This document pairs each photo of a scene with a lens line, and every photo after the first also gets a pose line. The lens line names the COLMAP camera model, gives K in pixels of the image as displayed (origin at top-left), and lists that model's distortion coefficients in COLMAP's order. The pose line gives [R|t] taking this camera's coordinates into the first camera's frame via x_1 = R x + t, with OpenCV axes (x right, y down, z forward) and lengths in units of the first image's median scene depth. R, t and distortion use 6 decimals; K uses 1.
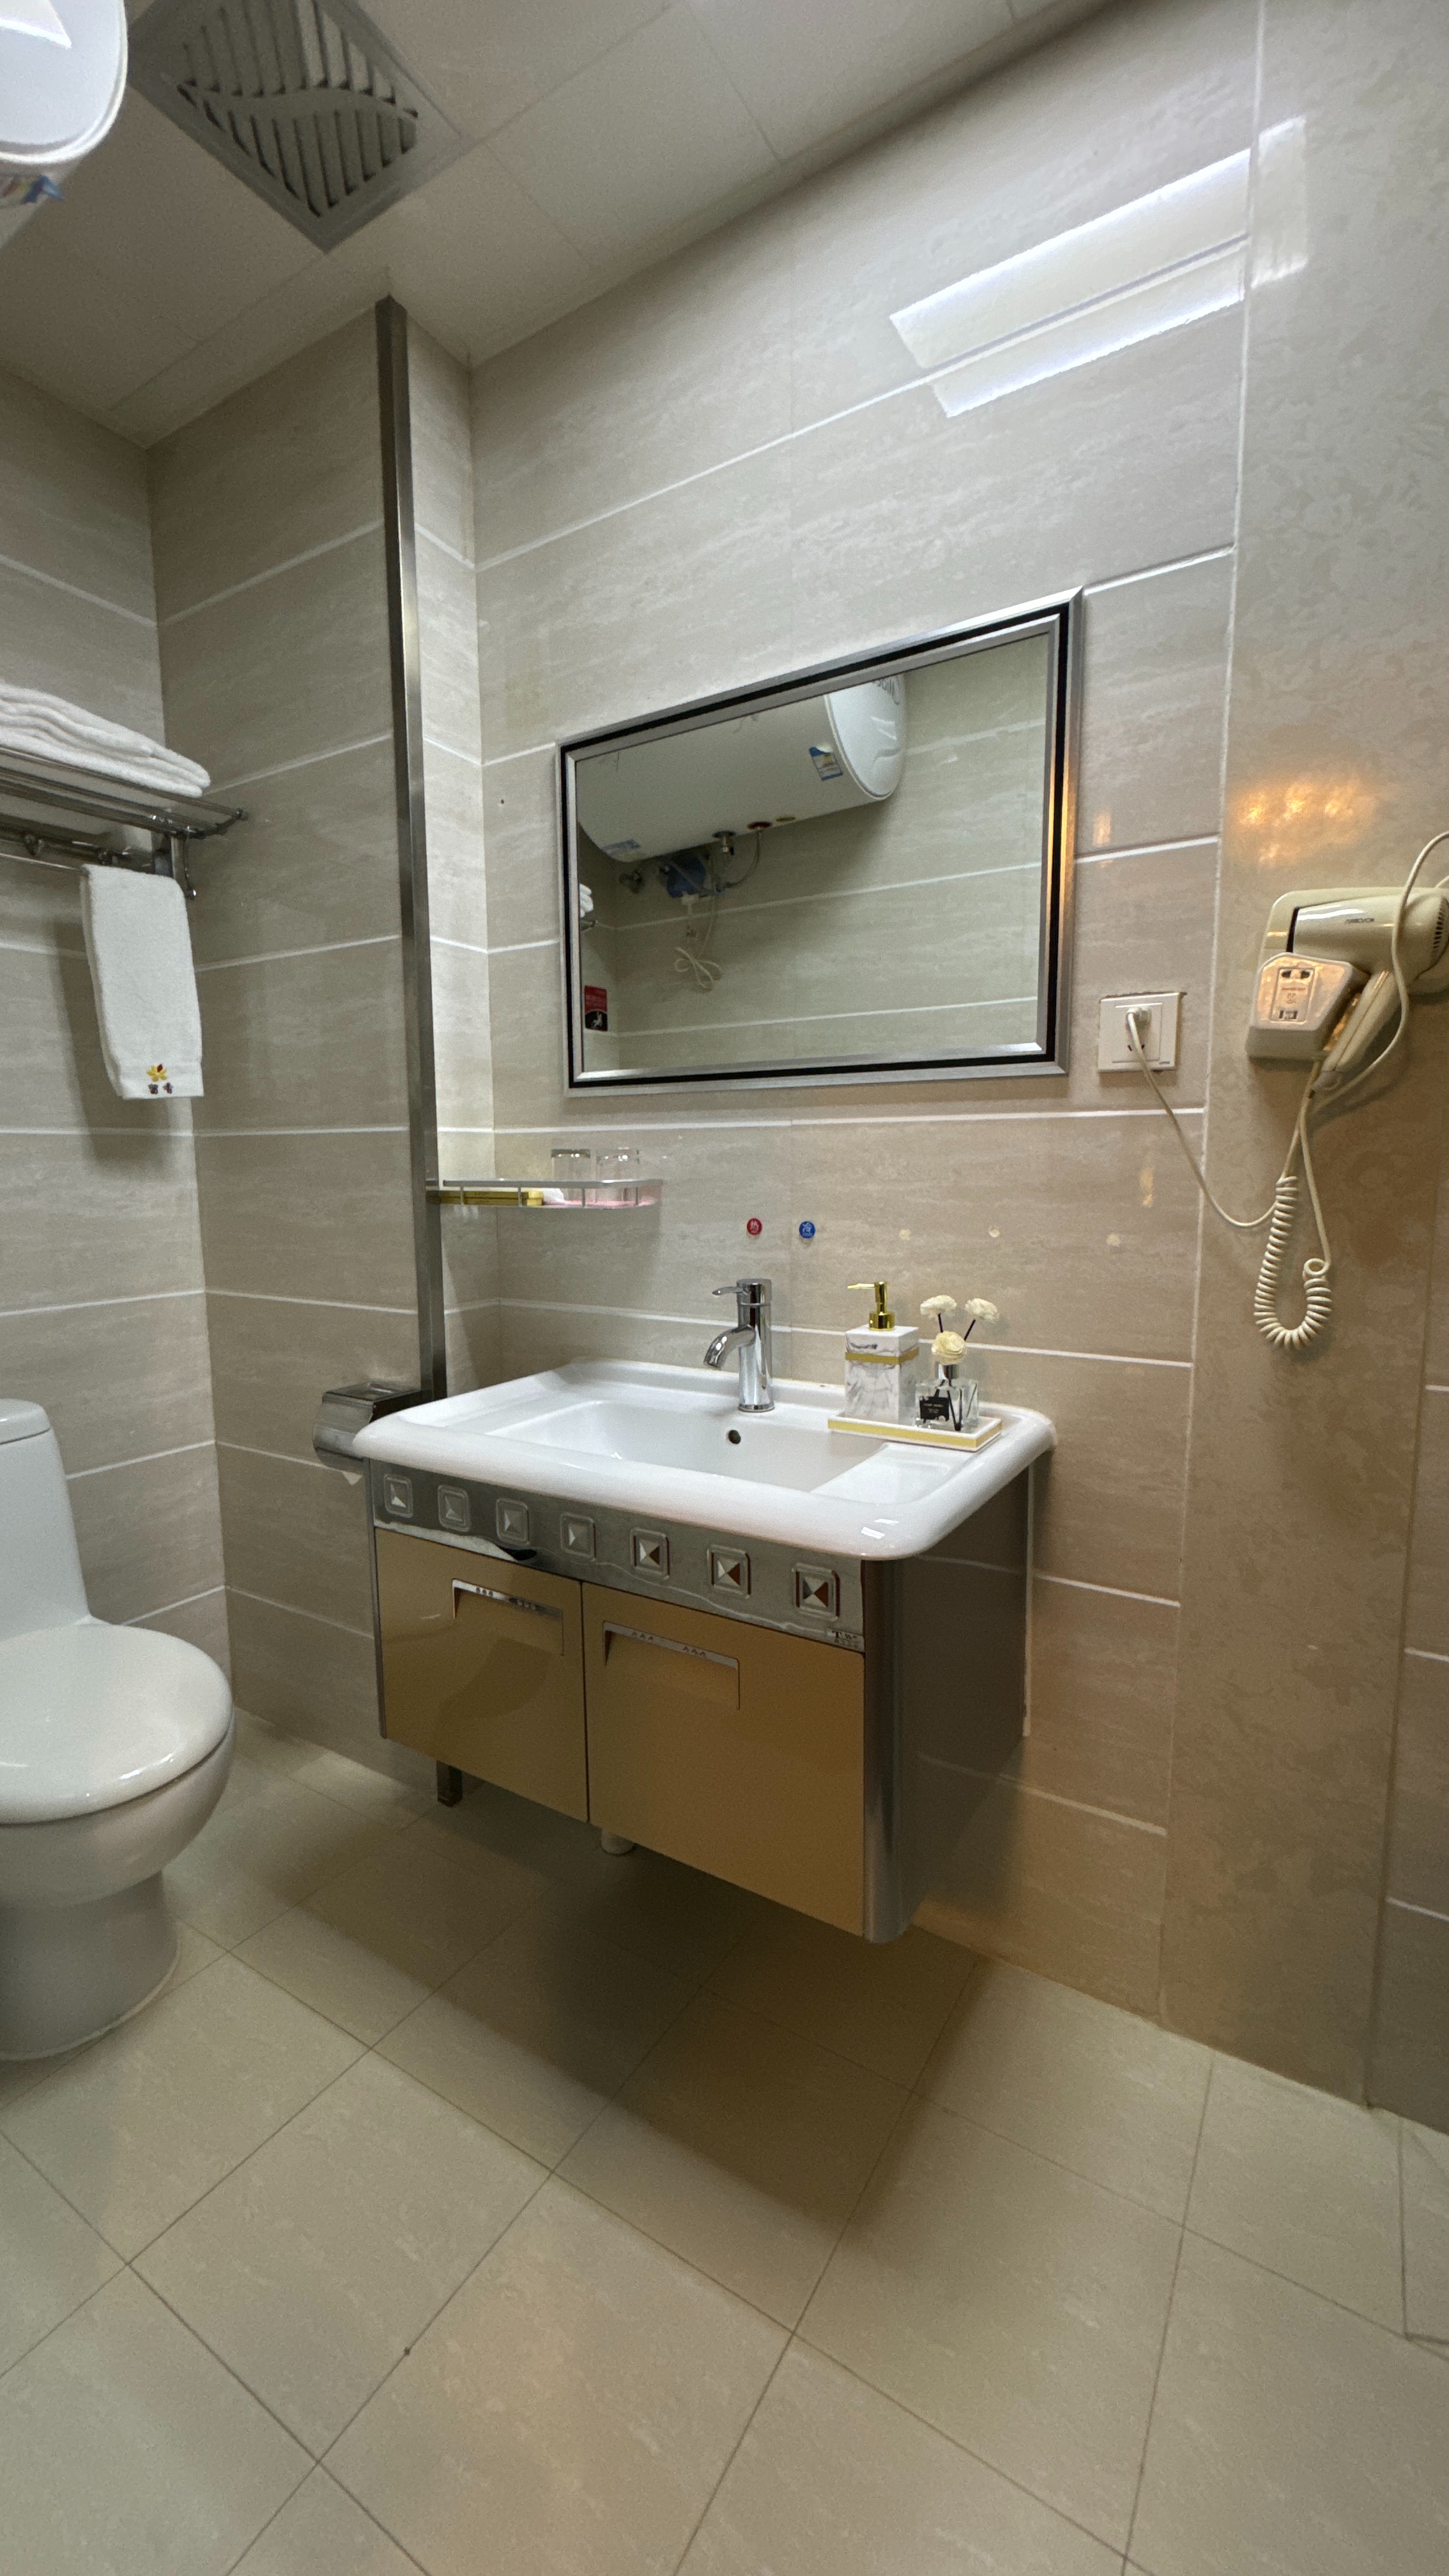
lens RADIAL K [[1030.9, 0, 724.5], [0, 1030.9, 1288.0], [0, 0, 1]] dist [-0.001841, -0.000172]
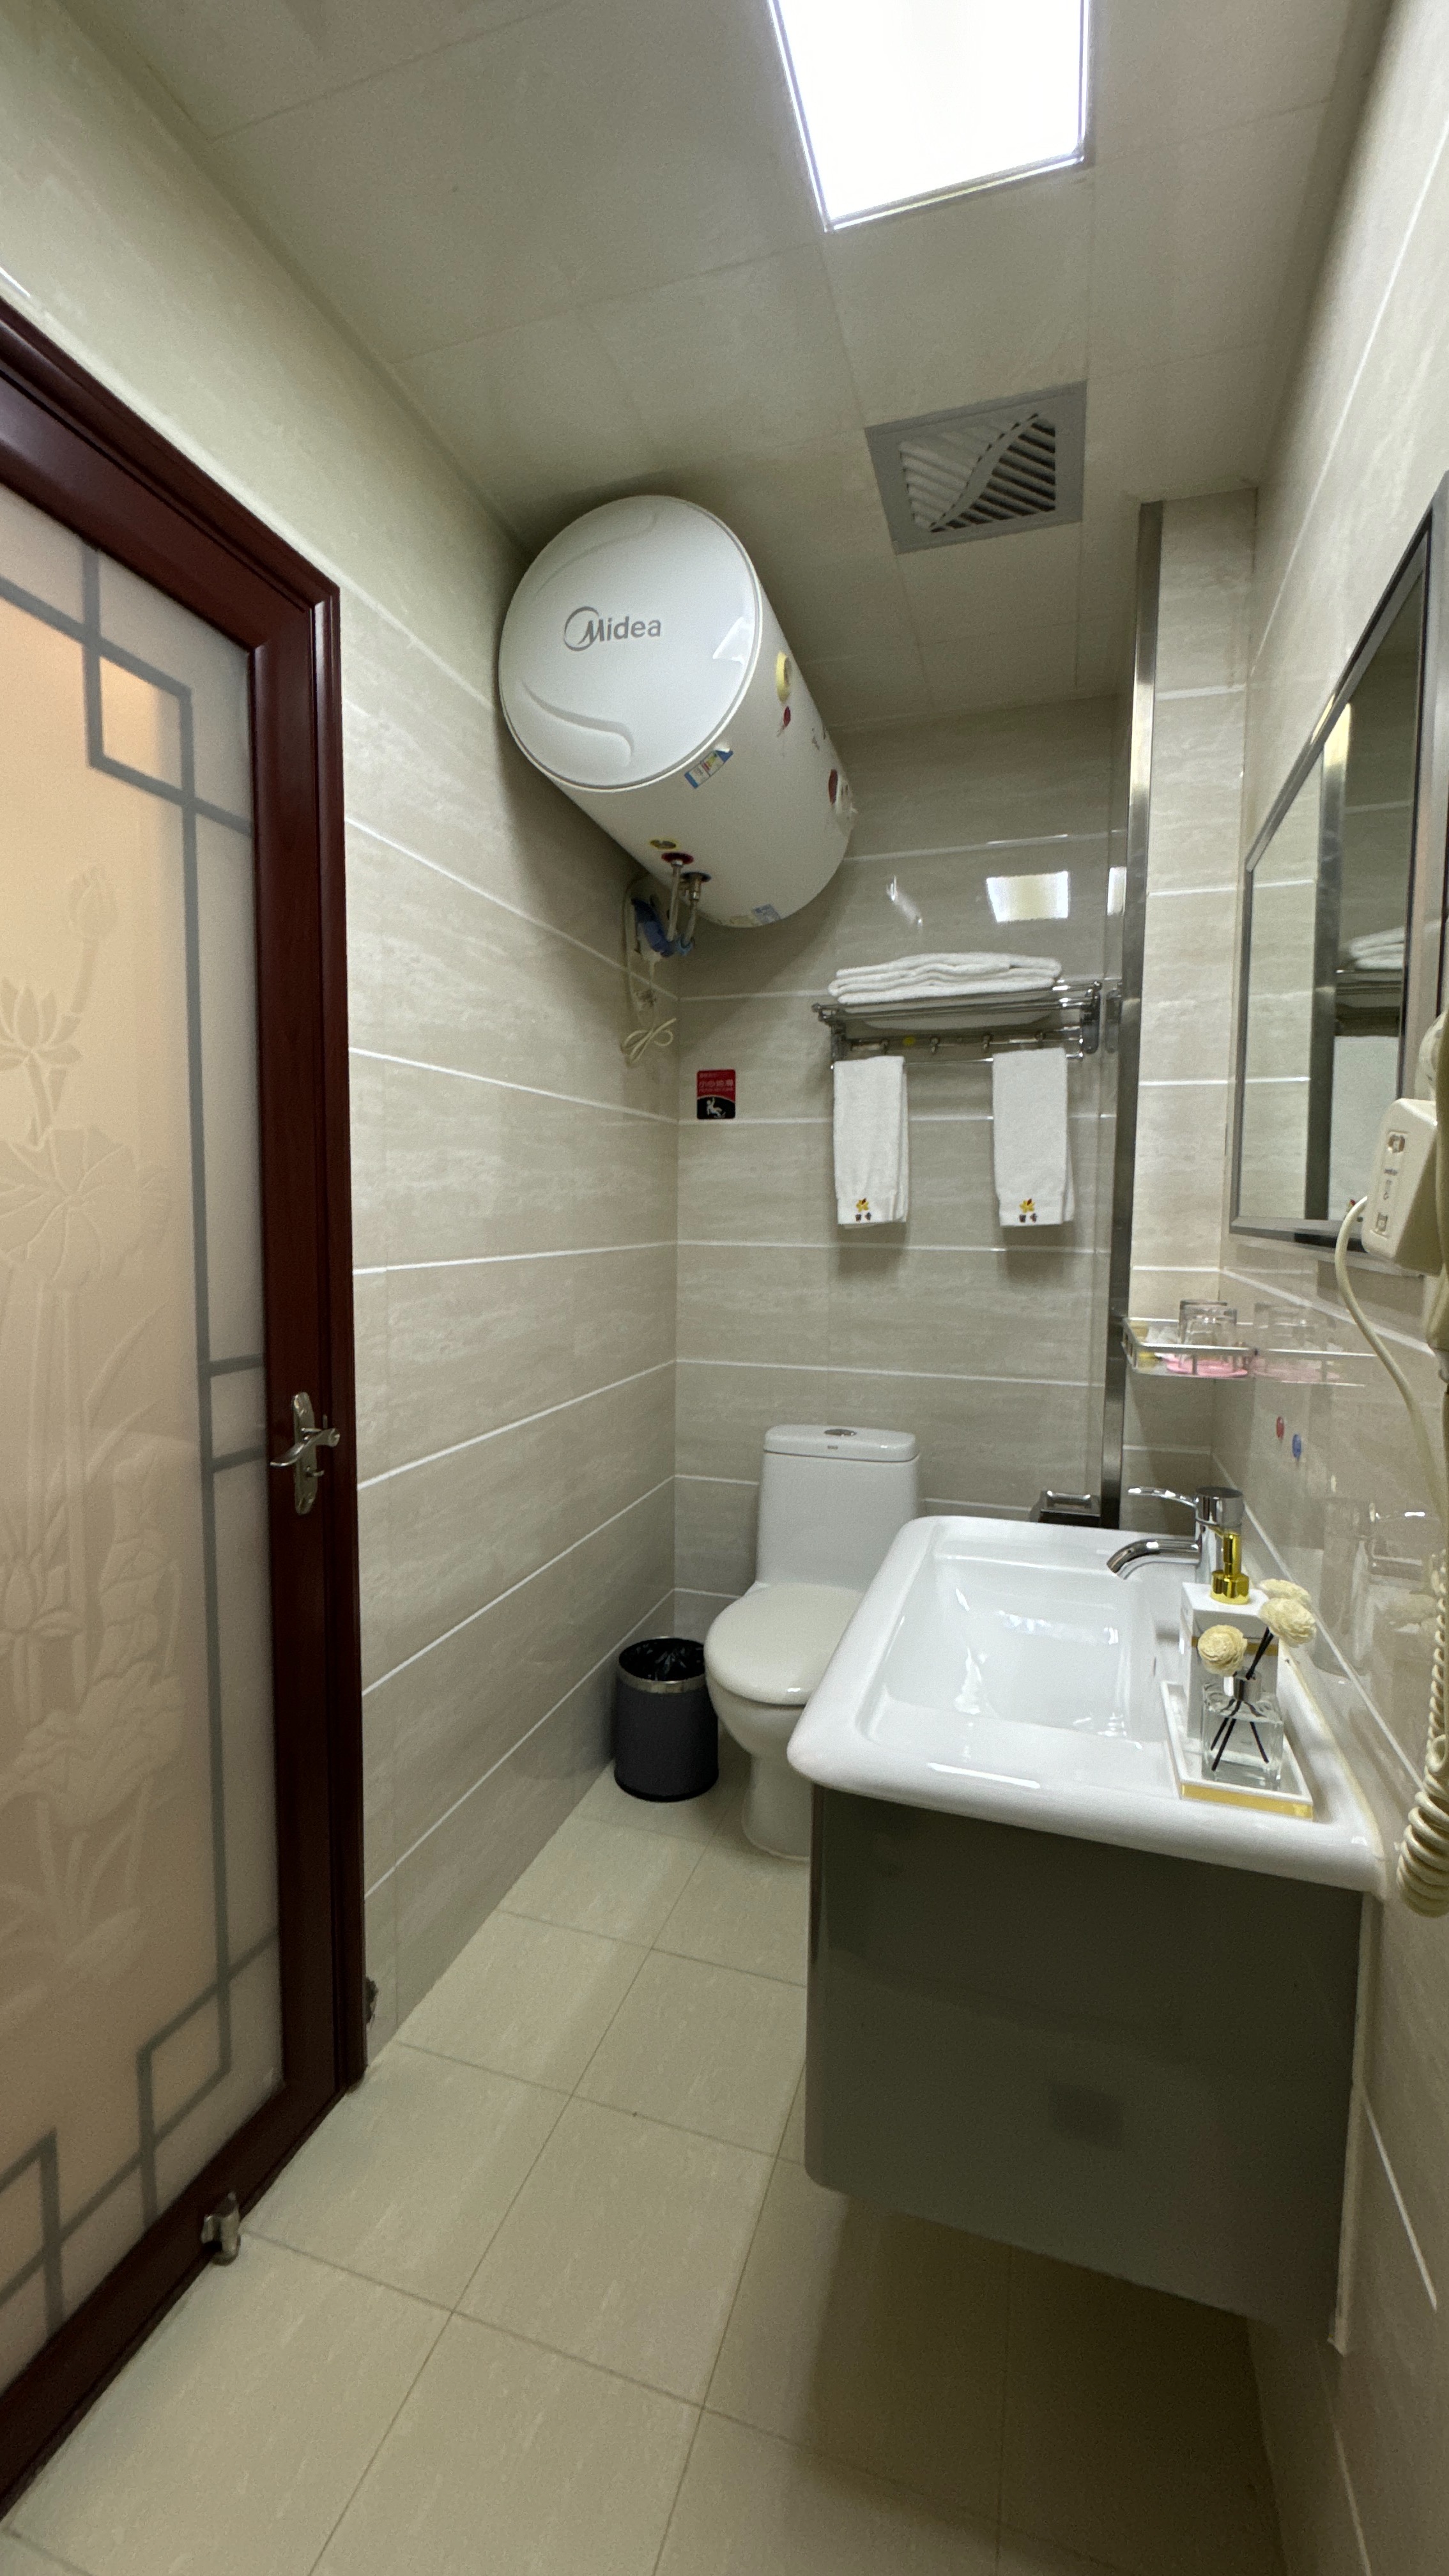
lens RADIAL K [[1030.9, 0, 724.5], [0, 1030.9, 1288.0], [0, 0, 1]] dist [-0.001841, -0.000172]
pose [[0.239177, 0.088212, -0.966961, 0.596842], [-0.134793, 0.989239, 0.056903, -0.134845], [0.961574, 0.116730, 0.248493, 0.354821]]
